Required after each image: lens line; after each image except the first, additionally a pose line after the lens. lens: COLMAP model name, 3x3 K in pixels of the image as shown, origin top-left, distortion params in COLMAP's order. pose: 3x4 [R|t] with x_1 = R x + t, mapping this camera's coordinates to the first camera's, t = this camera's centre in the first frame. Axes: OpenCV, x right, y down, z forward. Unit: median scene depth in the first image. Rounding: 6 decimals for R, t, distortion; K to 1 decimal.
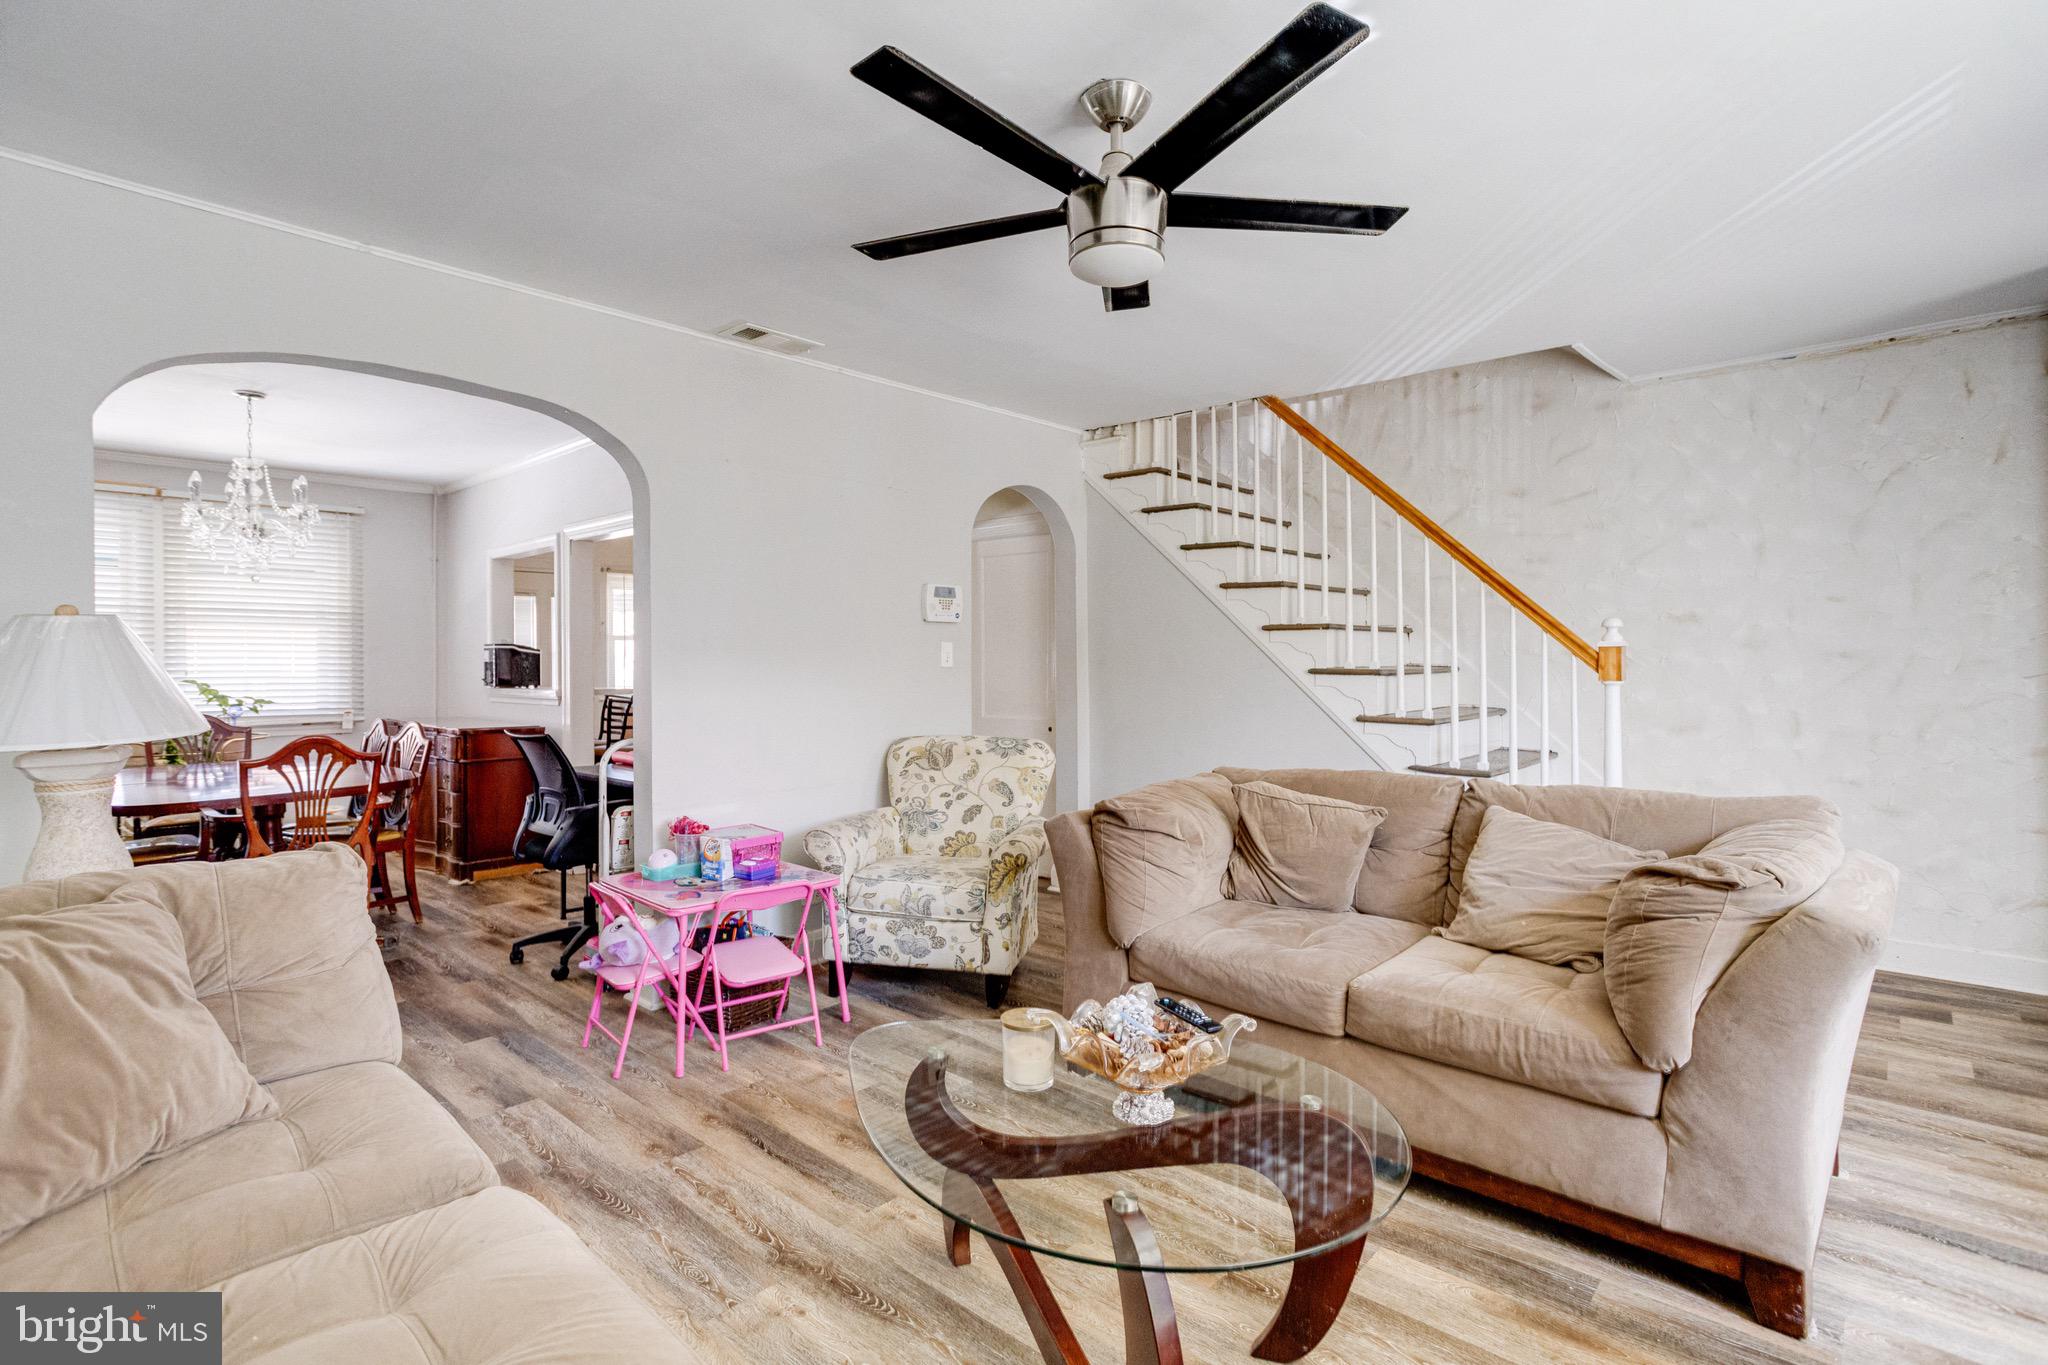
lens RADIAL K [[993.1, 0, 1025.0], [0, 993.1, 672.0], [0, 0, 1]] dist [-0.039547, 0.021093]
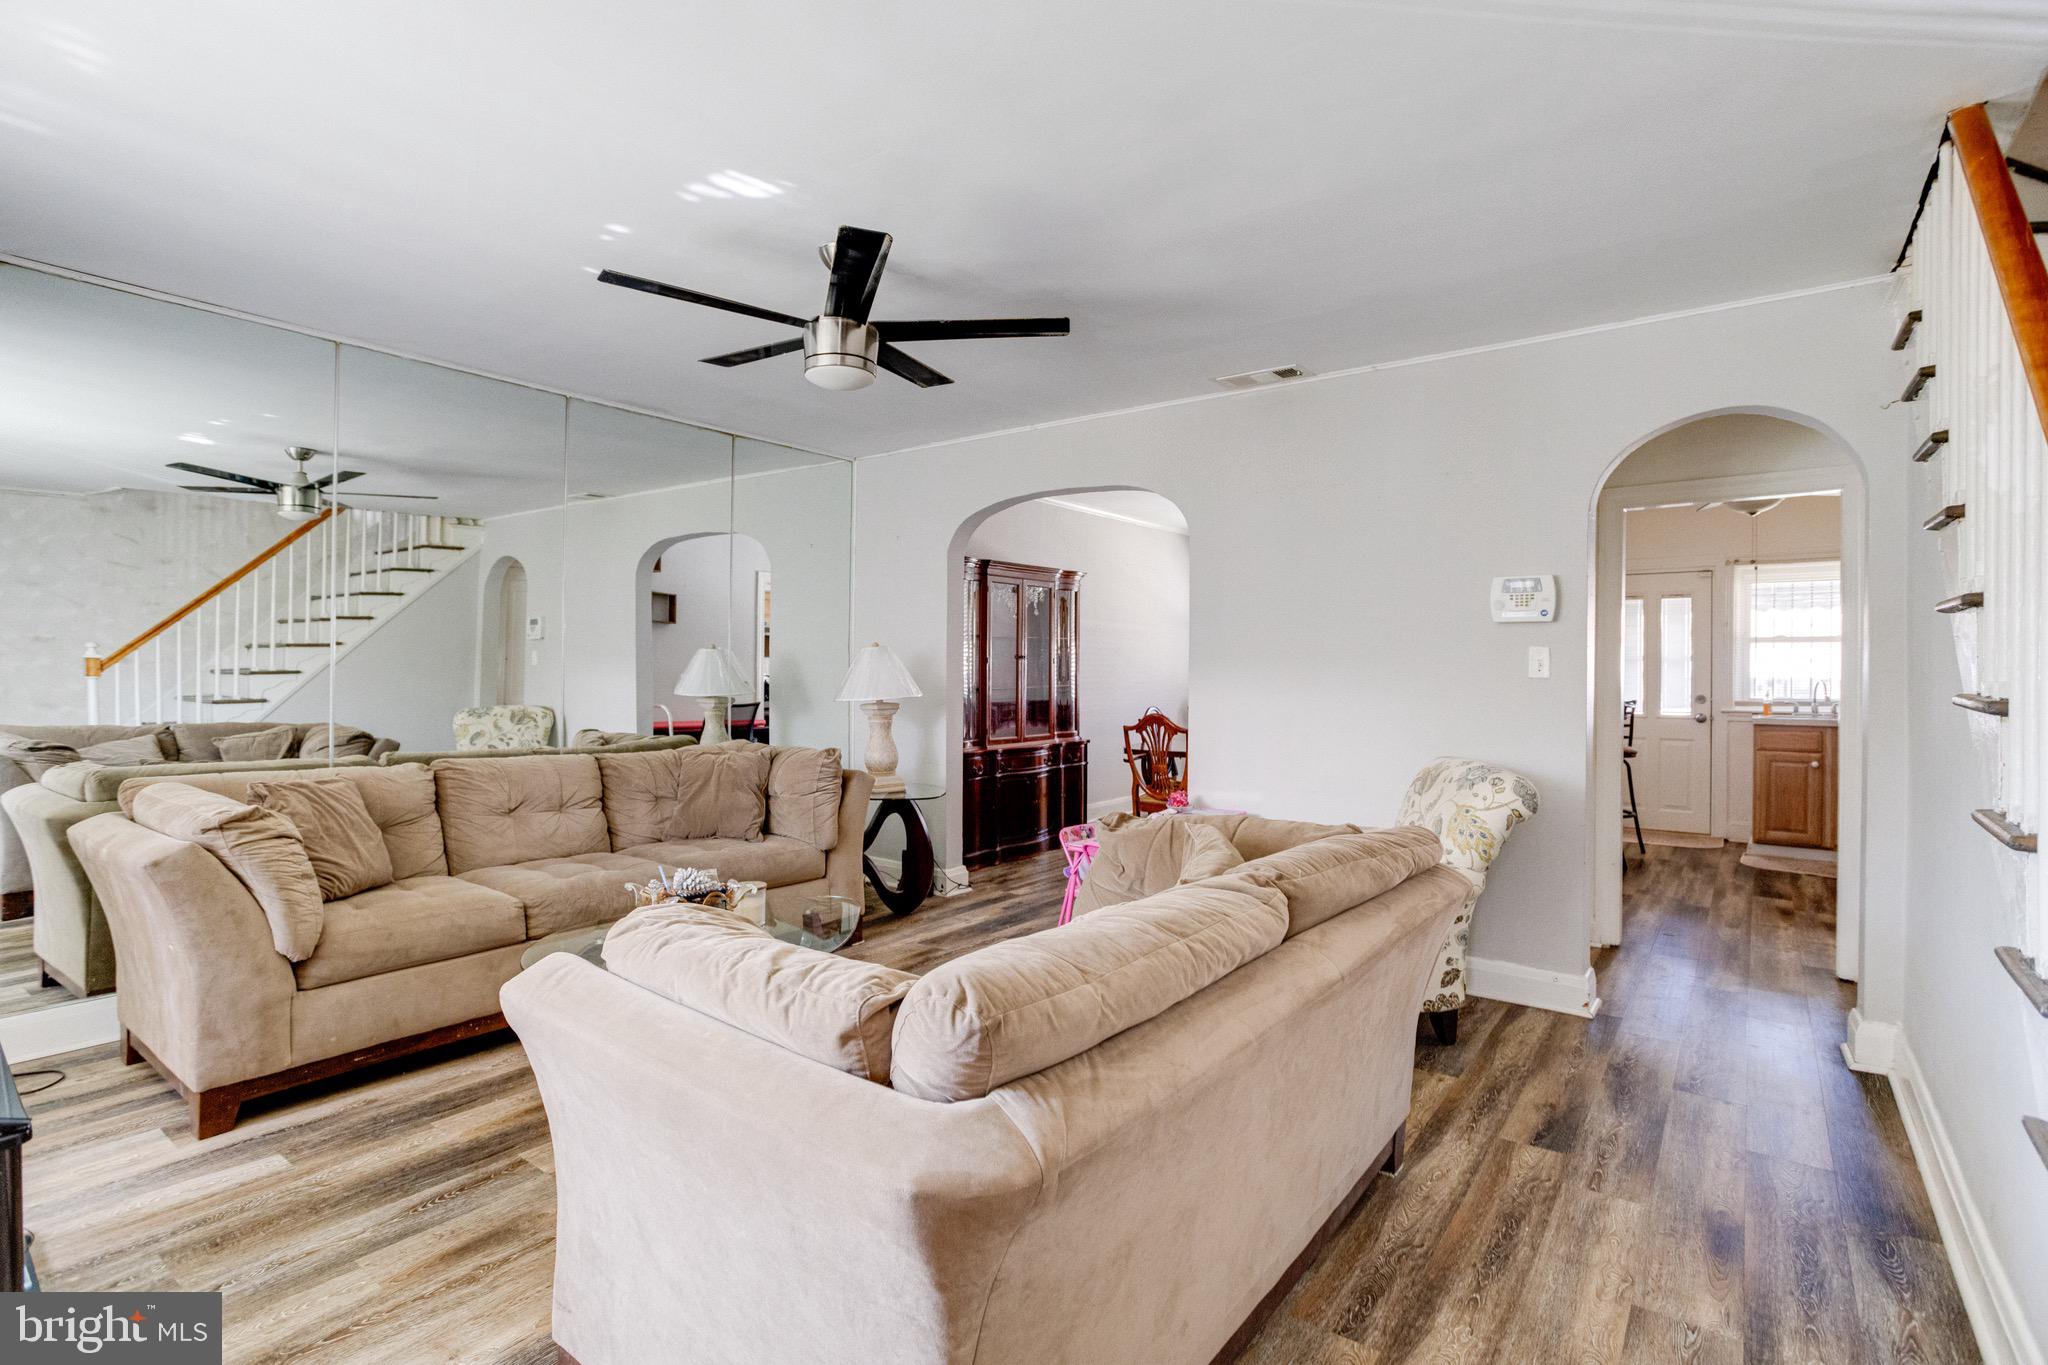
lens RADIAL K [[984.6, 0, 1021.2], [0, 984.6, 661.5], [0, 0, 1]] dist [-0.037335, 0.020190]
pose [[0.092015, 0.001866, -0.995756, 0.496303], [-0.014759, 0.999891, 0.000510, -0.009189], [0.995648, 0.014649, 0.092032, 0.387338]]
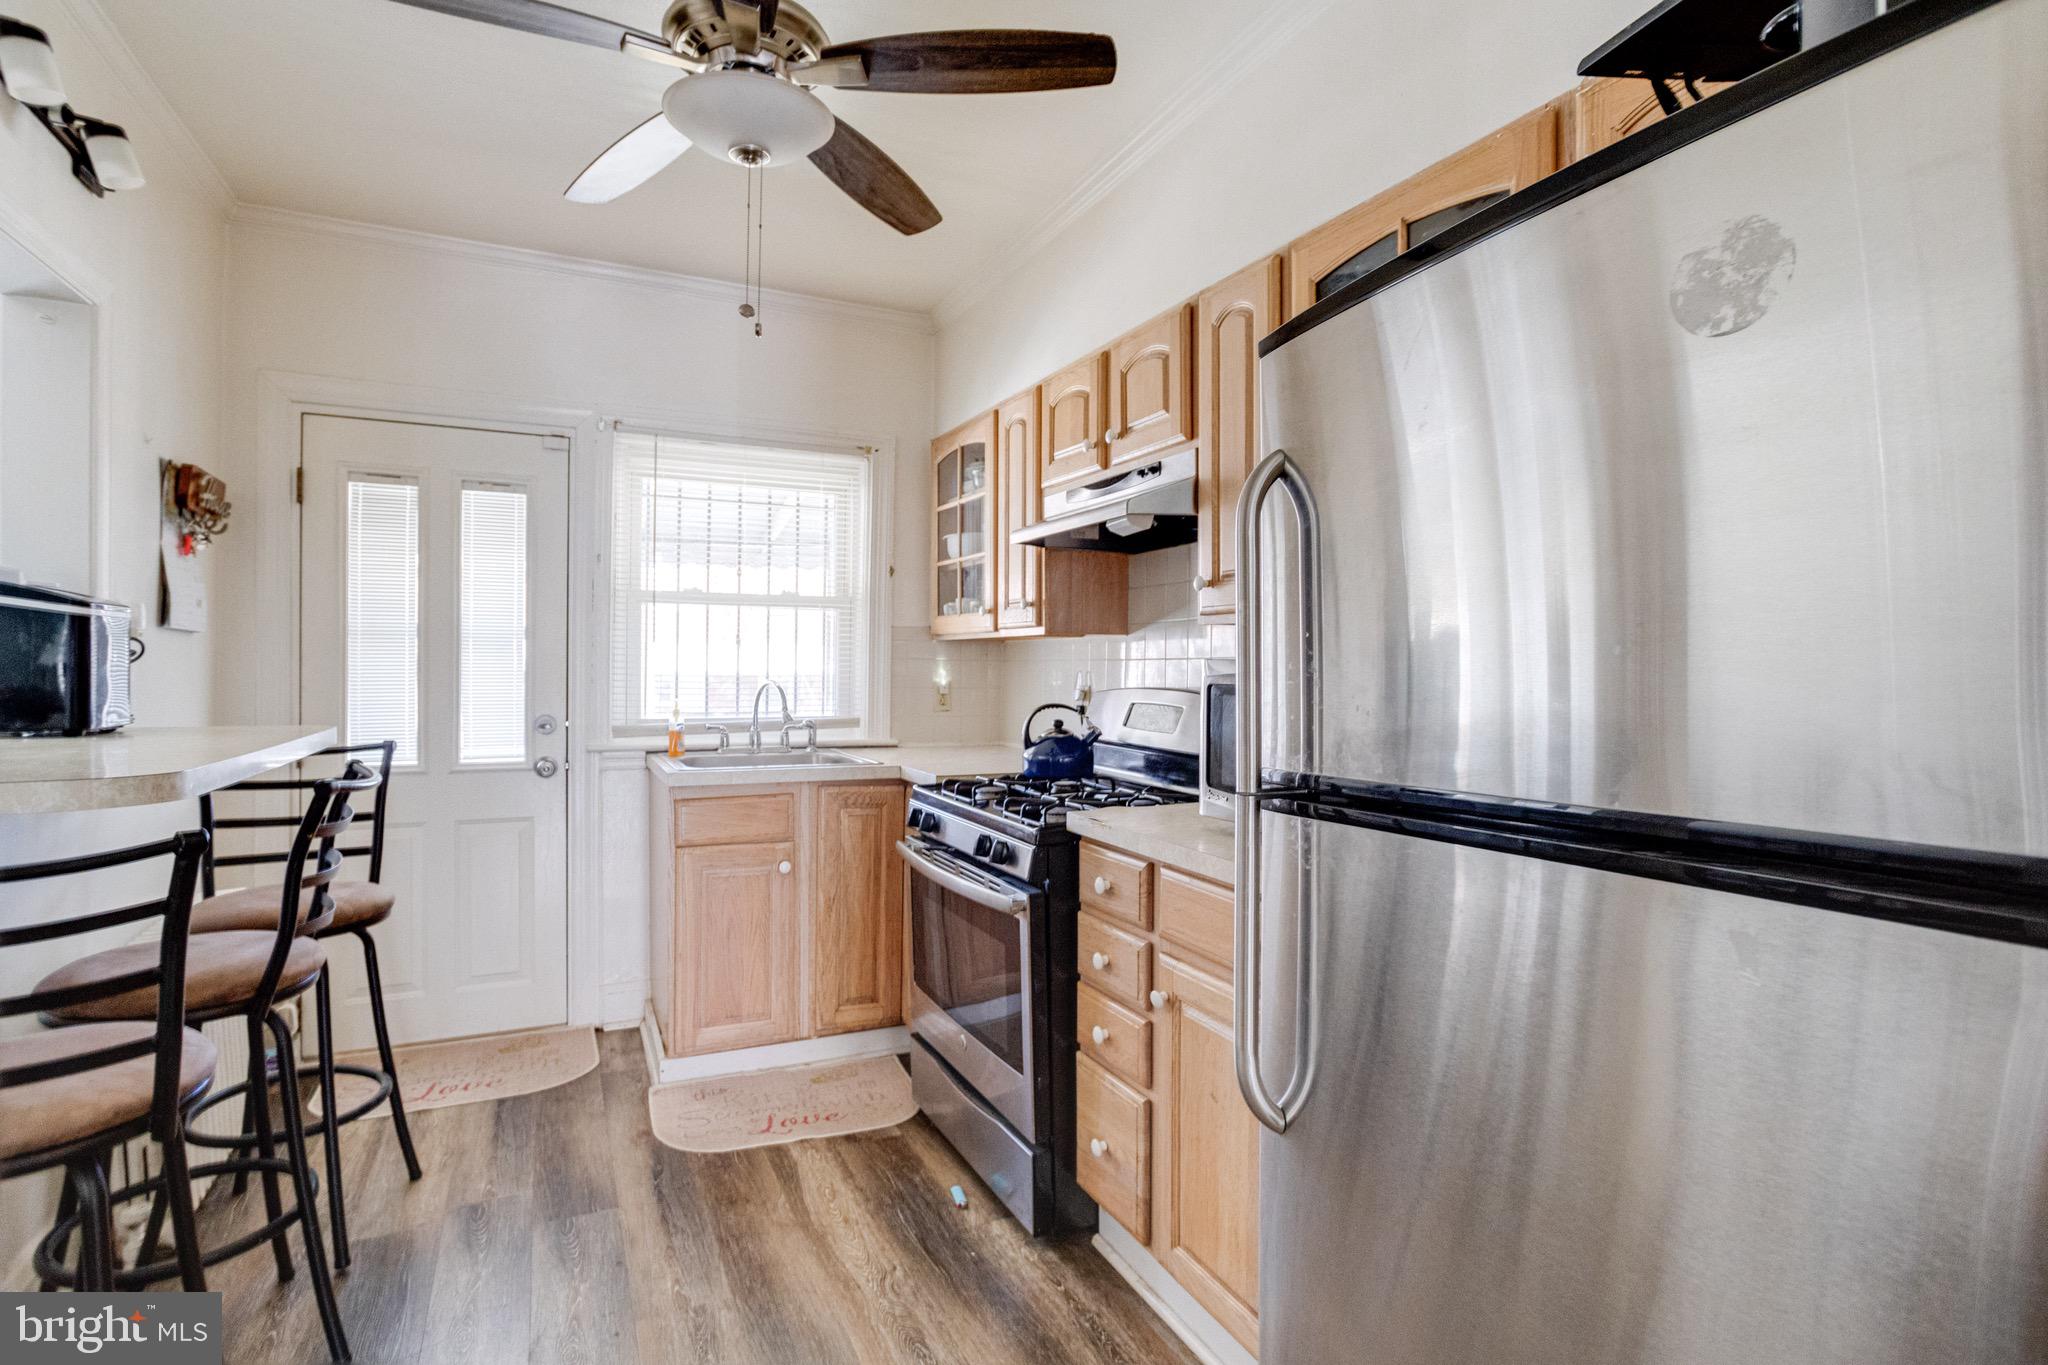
lens RADIAL K [[993.1, 0, 1025.0], [0, 993.1, 672.0], [0, 0, 1]] dist [-0.039547, 0.021093]
pose [[0.932584, 0.012281, -0.360745, -0.158031], [-0.014114, 0.999897, -0.002447, -0.005993], [0.360678, 0.007373, 0.932661, 0.906643]]
